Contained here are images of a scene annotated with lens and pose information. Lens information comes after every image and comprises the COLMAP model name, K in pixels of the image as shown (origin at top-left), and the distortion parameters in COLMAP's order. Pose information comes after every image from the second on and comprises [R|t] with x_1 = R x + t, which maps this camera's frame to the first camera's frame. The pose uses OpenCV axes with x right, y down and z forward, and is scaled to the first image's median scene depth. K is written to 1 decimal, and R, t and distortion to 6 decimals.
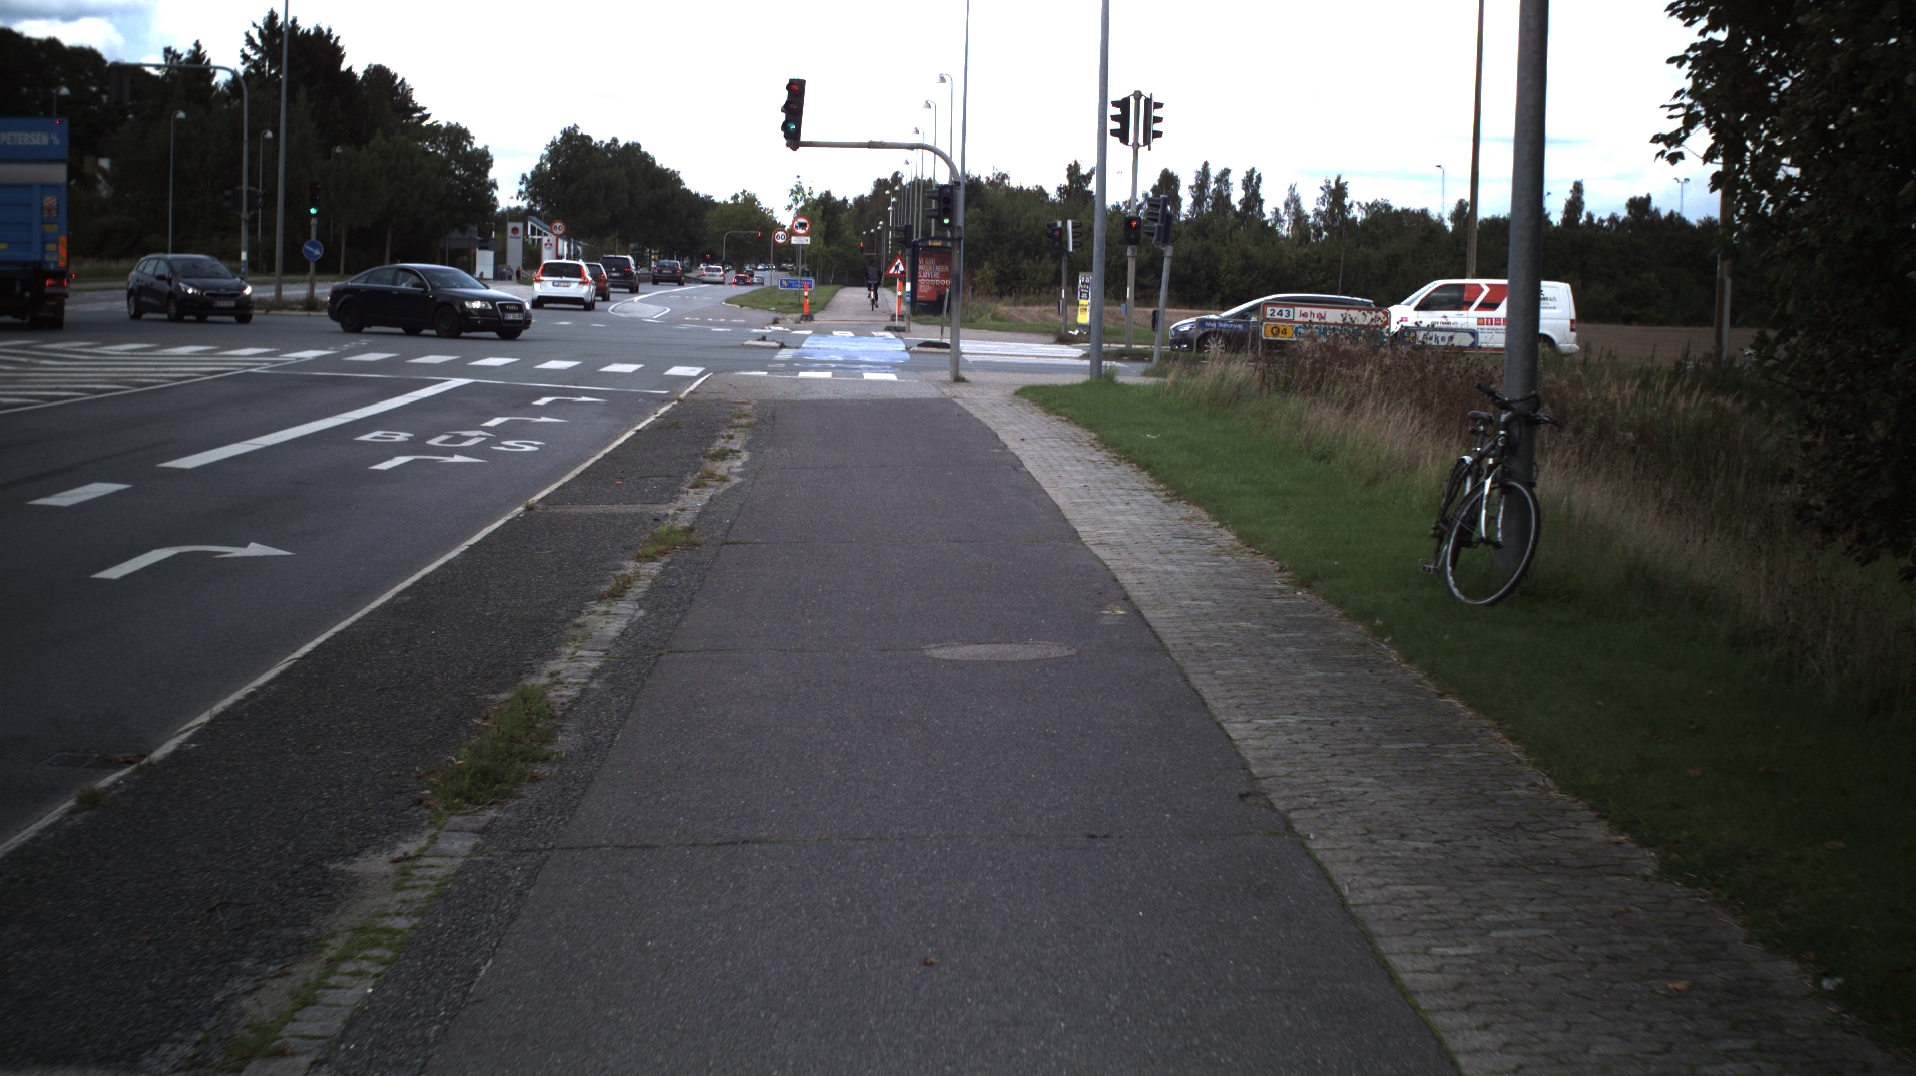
lens RADIAL K [[3384.8, 0, 958.0], [0, 3384.8, 538.0], [0, 0, 1]] dist [-0.239401, 0.015074]
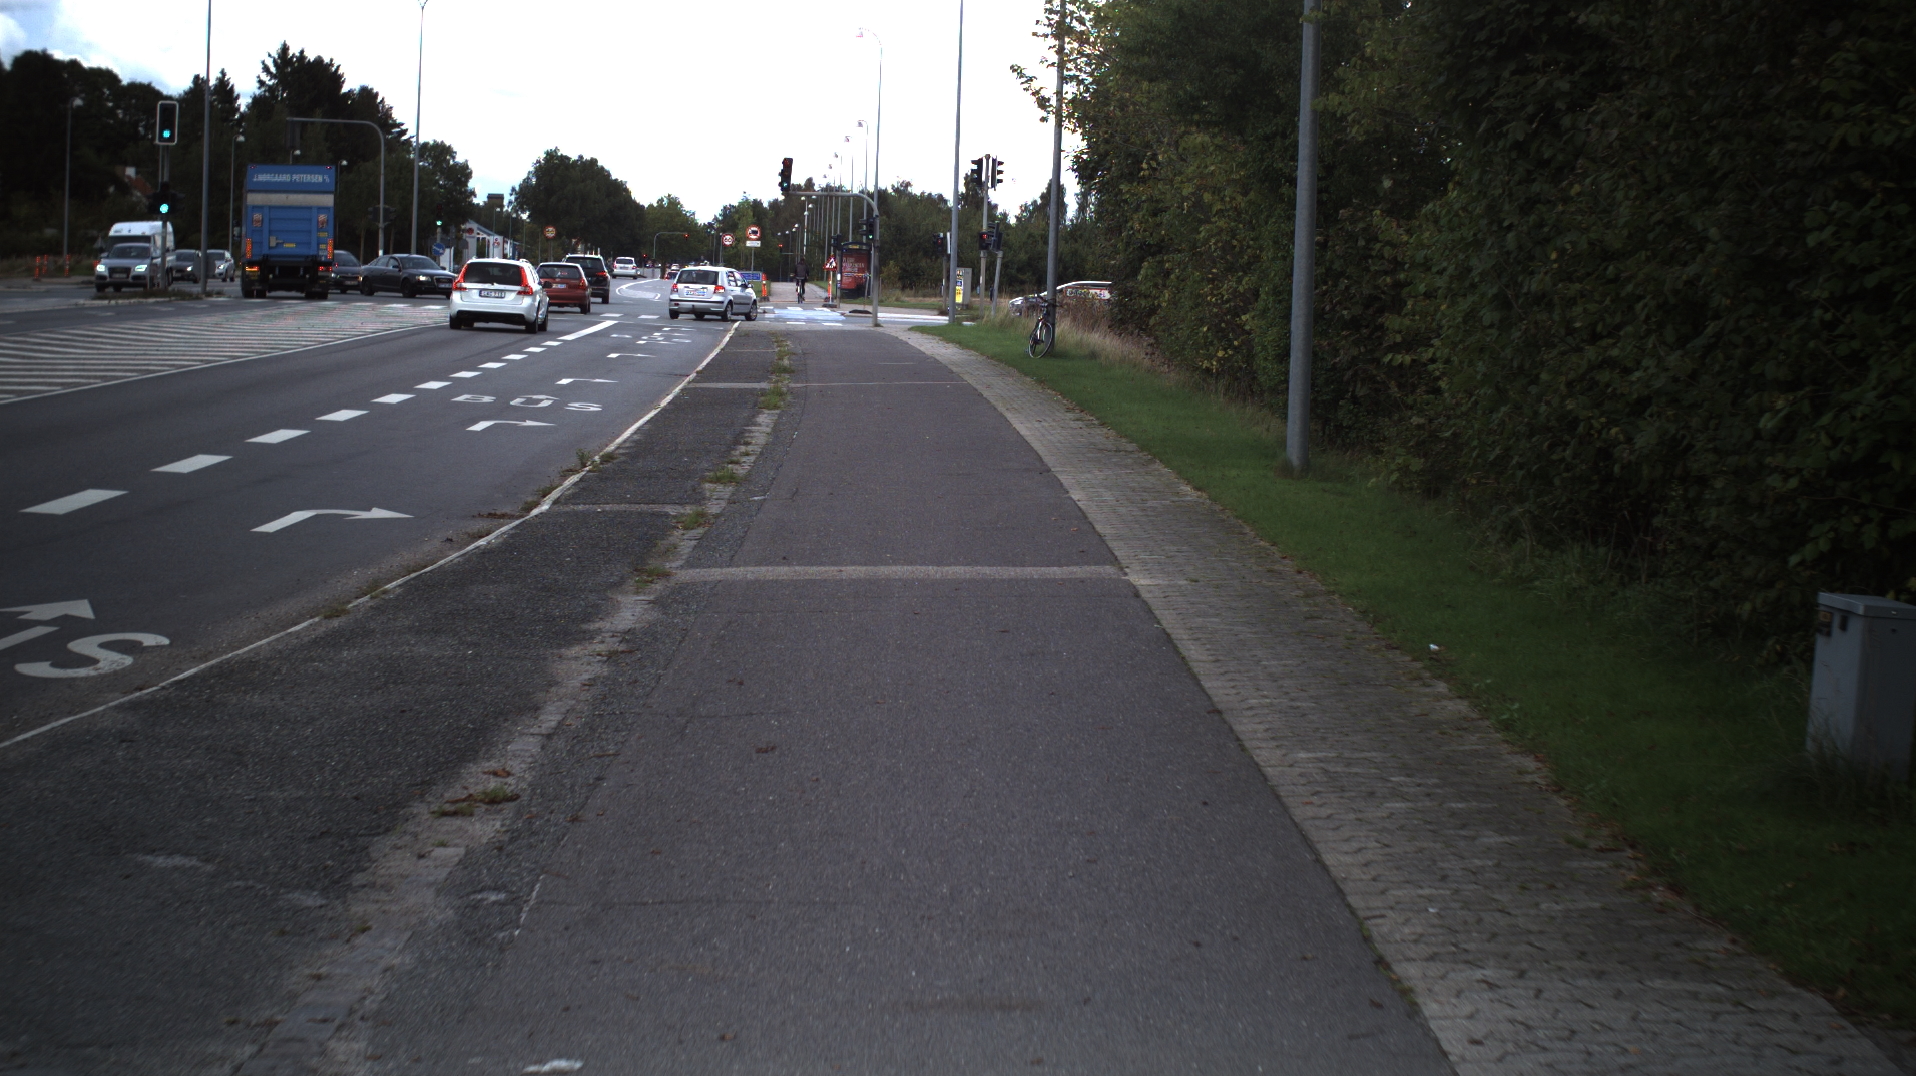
lens RADIAL K [[3384.8, 0, 958.0], [0, 3384.8, 538.0], [0, 0, 1]] dist [-0.239401, 0.015074]
pose [[0.999583, 0.003978, 0.028585, -0.002201], [-0.003980, 0.999992, 0.000010, 0.018754], [-0.028585, -0.000124, 0.999591, -0.226436]]
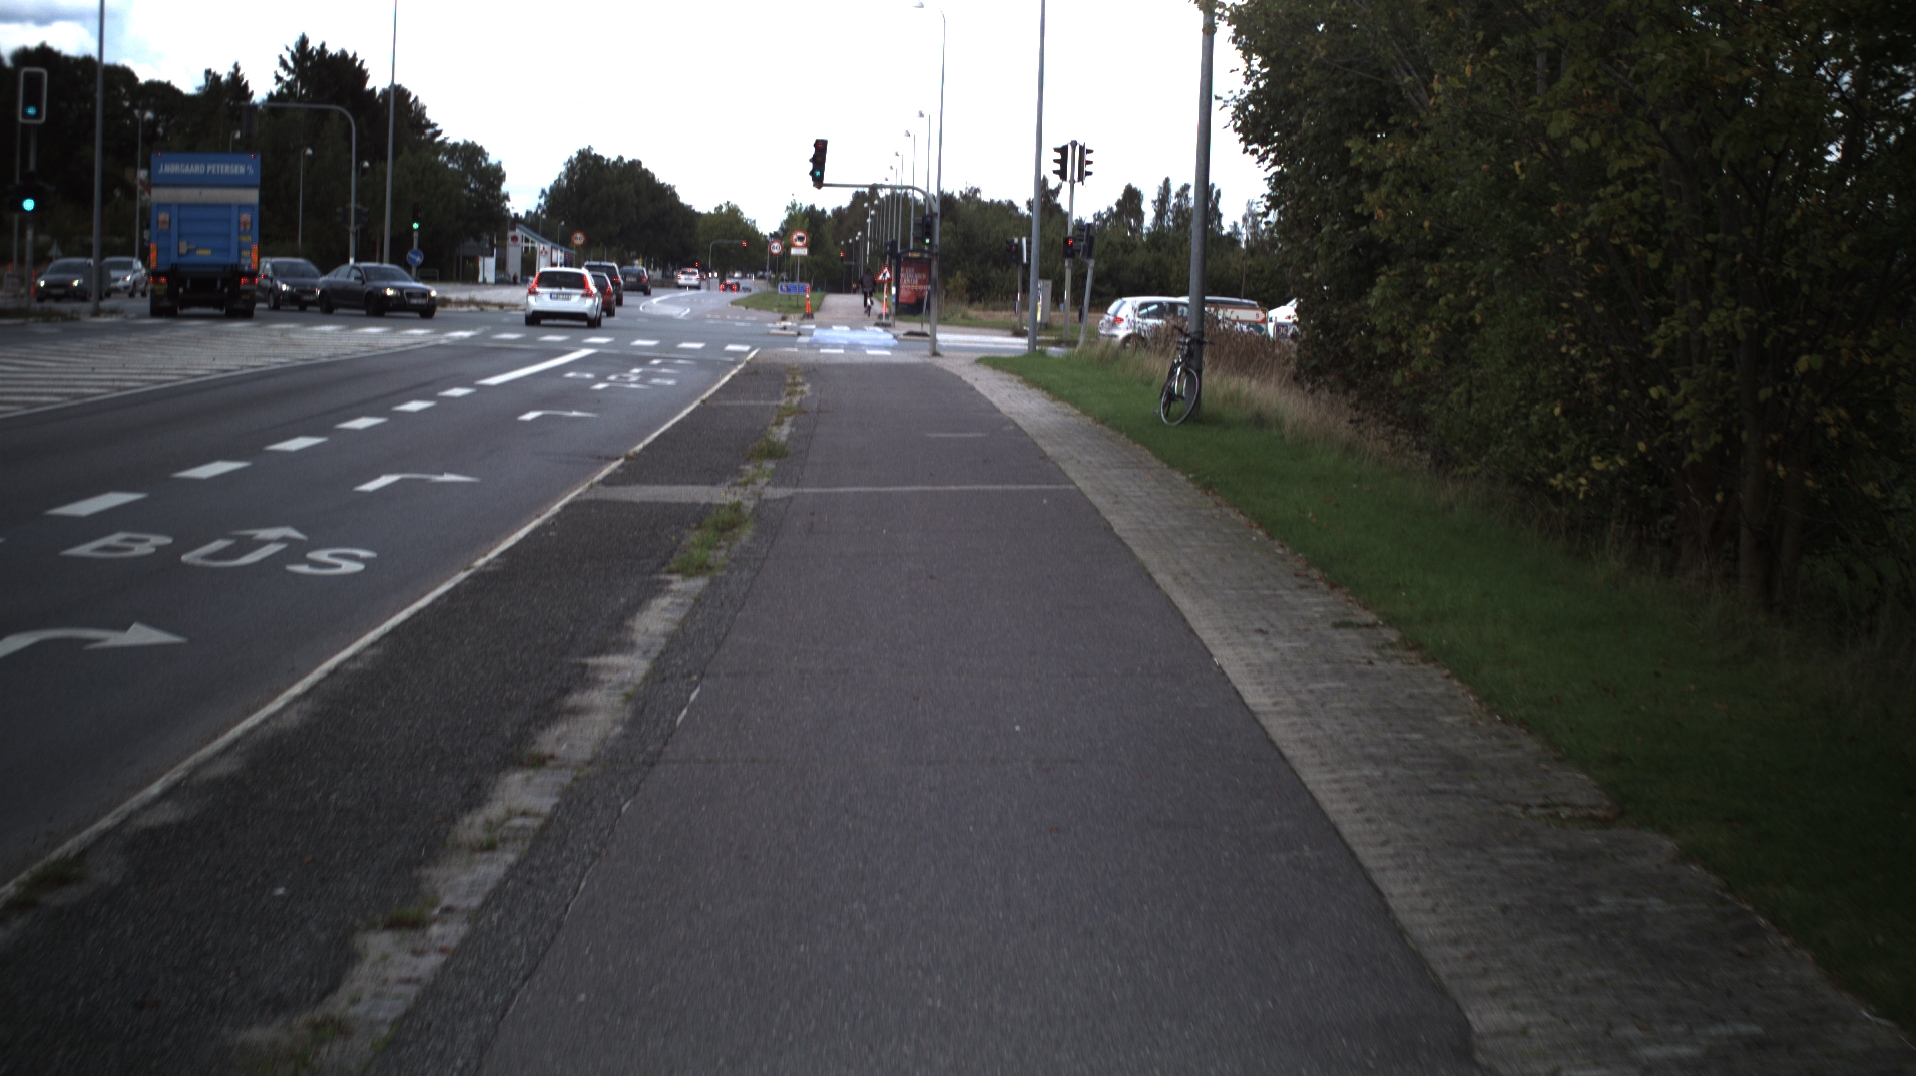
lens RADIAL K [[3384.8, 0, 958.0], [0, 3384.8, 538.0], [0, 0, 1]] dist [-0.239401, 0.015074]
pose [[0.999948, 0.005893, 0.008338, -0.000497], [-0.005870, 0.999979, -0.002841, 0.009399], [-0.008354, 0.002792, 0.999961, -0.113346]]
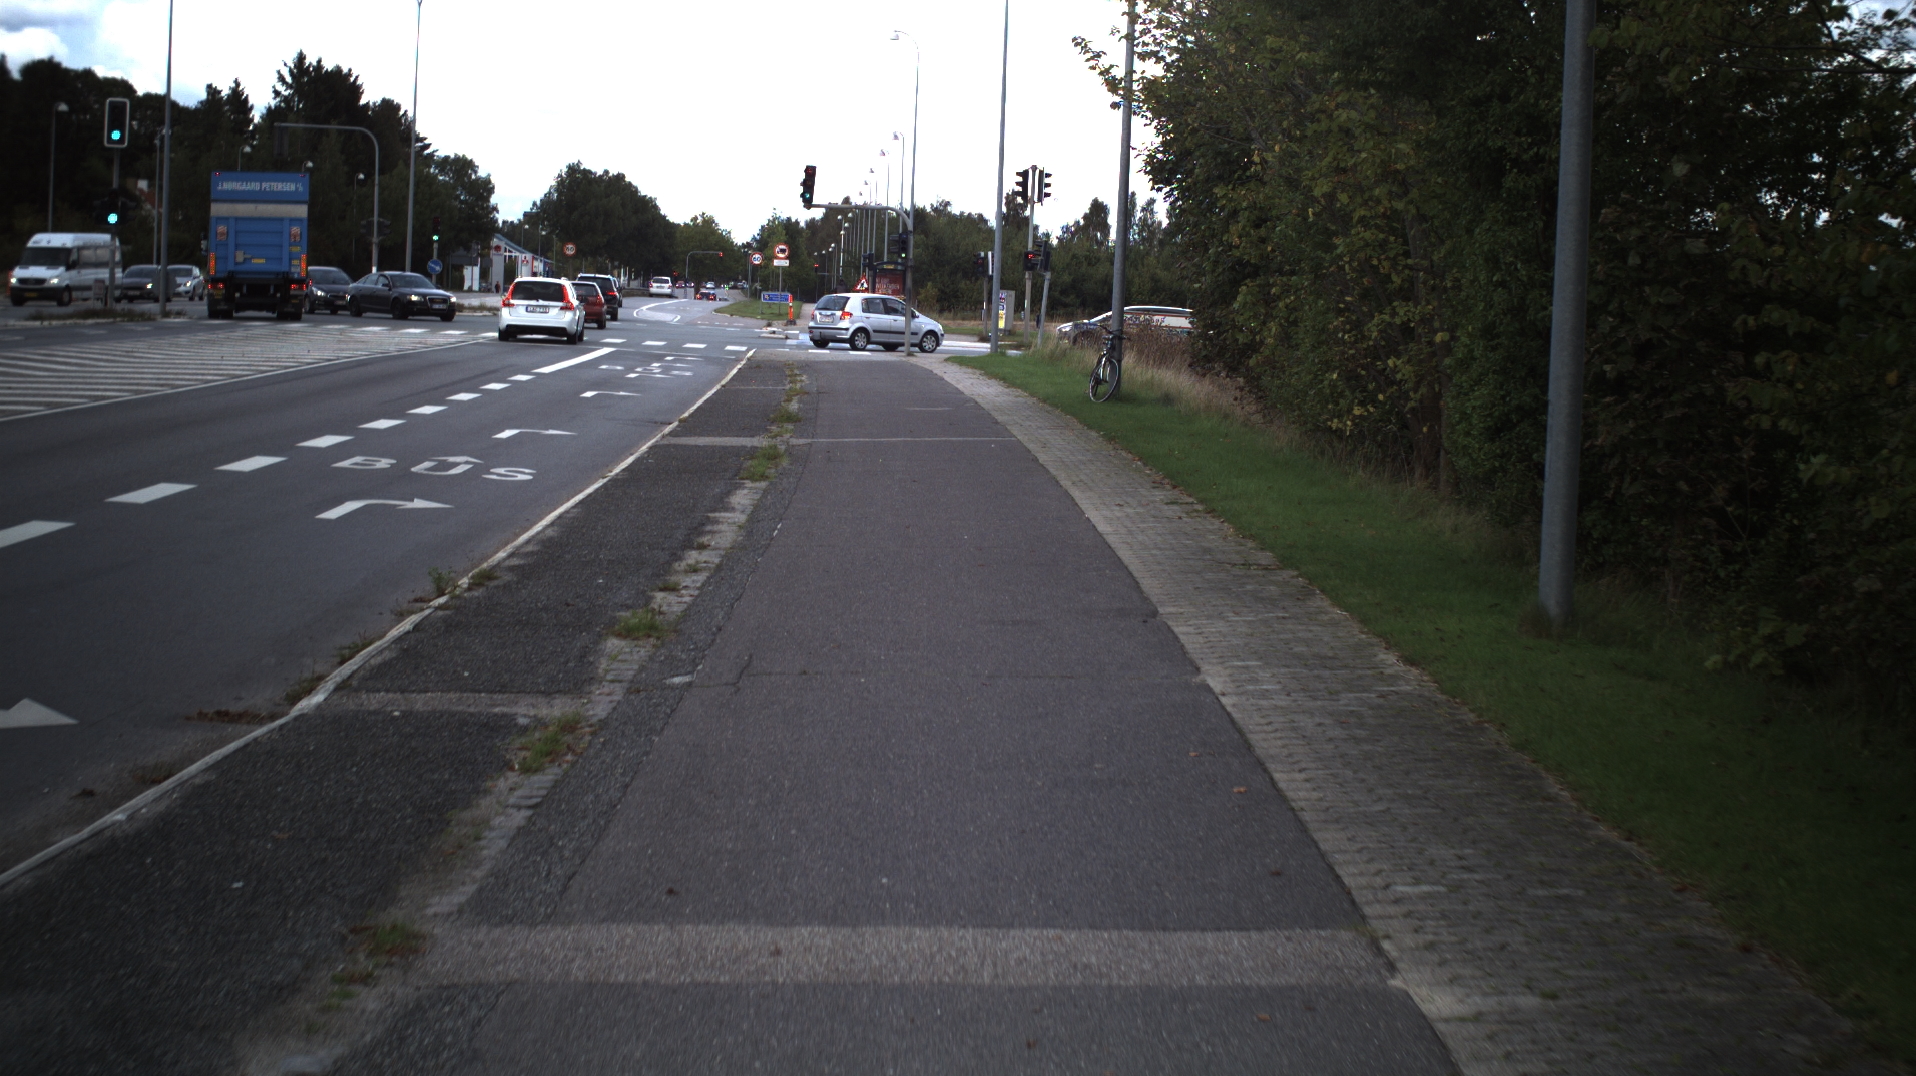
lens RADIAL K [[3384.8, 0, 958.0], [0, 3384.8, 538.0], [0, 0, 1]] dist [-0.239401, 0.015074]
pose [[0.999789, 0.010817, 0.017438, -0.001133], [-0.010710, 0.999923, -0.006203, 0.014071], [-0.017503, 0.006015, 0.999829, -0.169819]]
